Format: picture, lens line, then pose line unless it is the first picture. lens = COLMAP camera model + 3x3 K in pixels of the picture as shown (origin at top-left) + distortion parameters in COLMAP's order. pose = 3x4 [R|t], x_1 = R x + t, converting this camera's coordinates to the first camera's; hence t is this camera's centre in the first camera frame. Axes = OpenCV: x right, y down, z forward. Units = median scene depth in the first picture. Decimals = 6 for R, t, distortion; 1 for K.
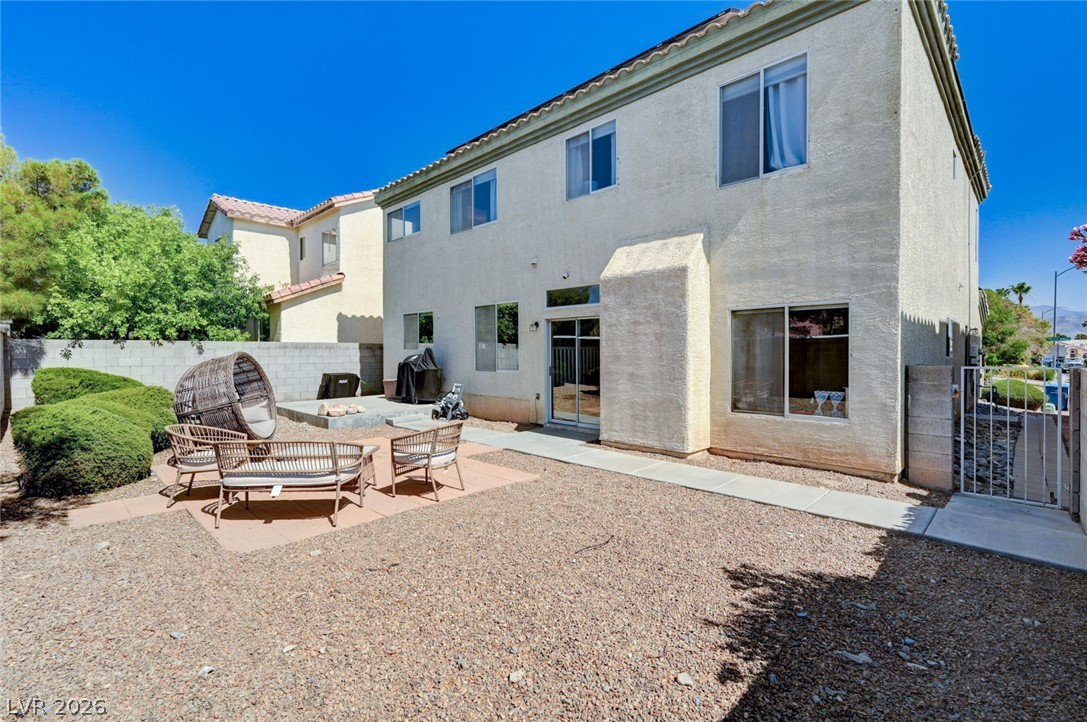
lens RADIAL K [[487.1, 0, 542.7], [0, 487.1, 356.9], [0, 0, 1]] dist [-0.000377, -0.000259]
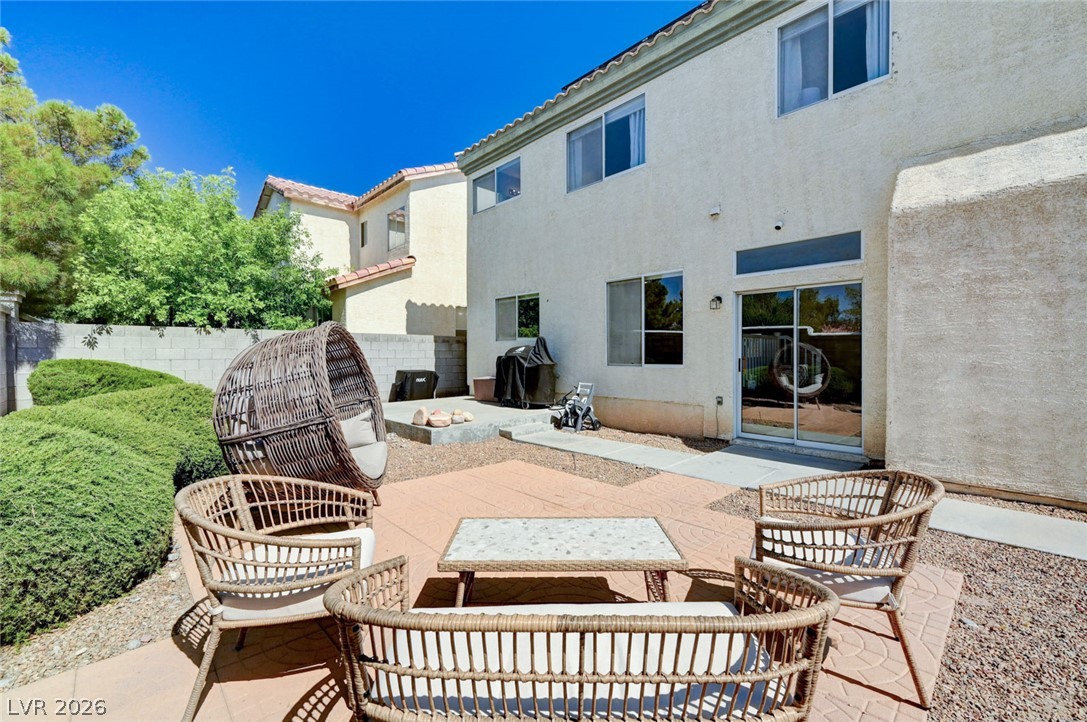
lens RADIAL K [[447.9, 0, 543.5], [0, 447.9, 361.0], [0, 0, 1]] dist [-0.003534, 0.000229]
pose [[0.999350, 0.002573, -0.035956, -0.212928], [-0.002458, 0.999992, 0.003237, 0.018667], [0.035964, -0.003147, 0.999348, 0.293476]]
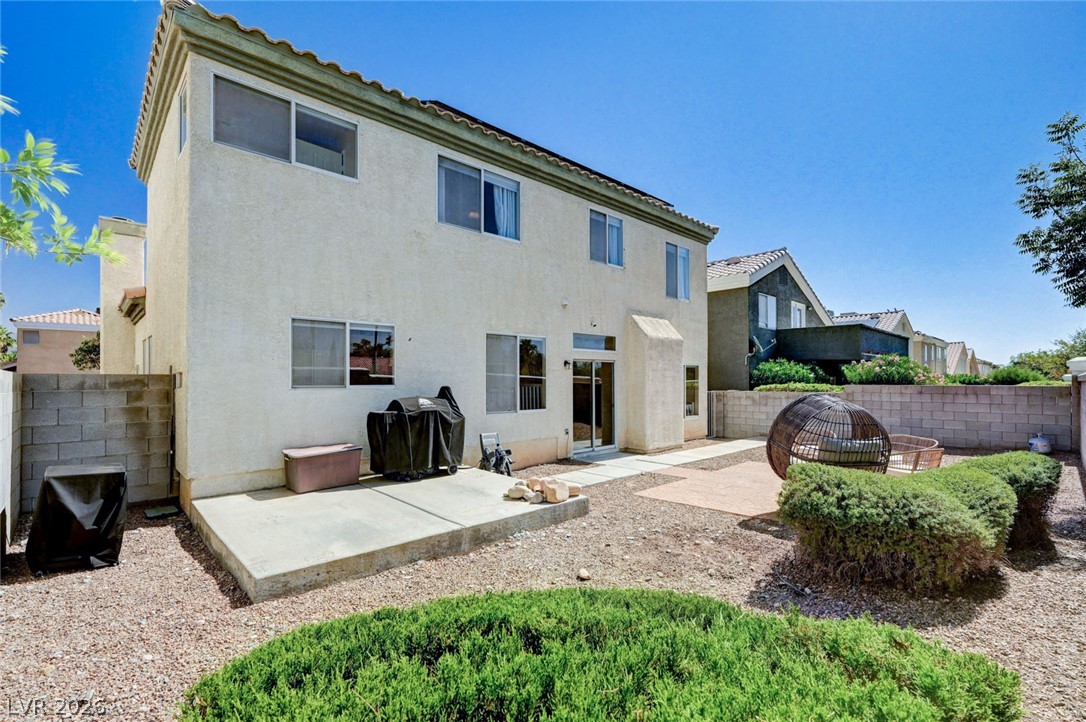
lens RADIAL K [[491.1, 0, 540.8], [0, 491.1, 376.1], [0, 0, 1]] dist [-0.000481, -0.000083]
pose [[0.041050, 0.012155, 0.999083, -0.932999], [0.013499, 0.999828, -0.012719, -0.022552], [-0.999066, 0.014008, 0.040879, 0.882431]]
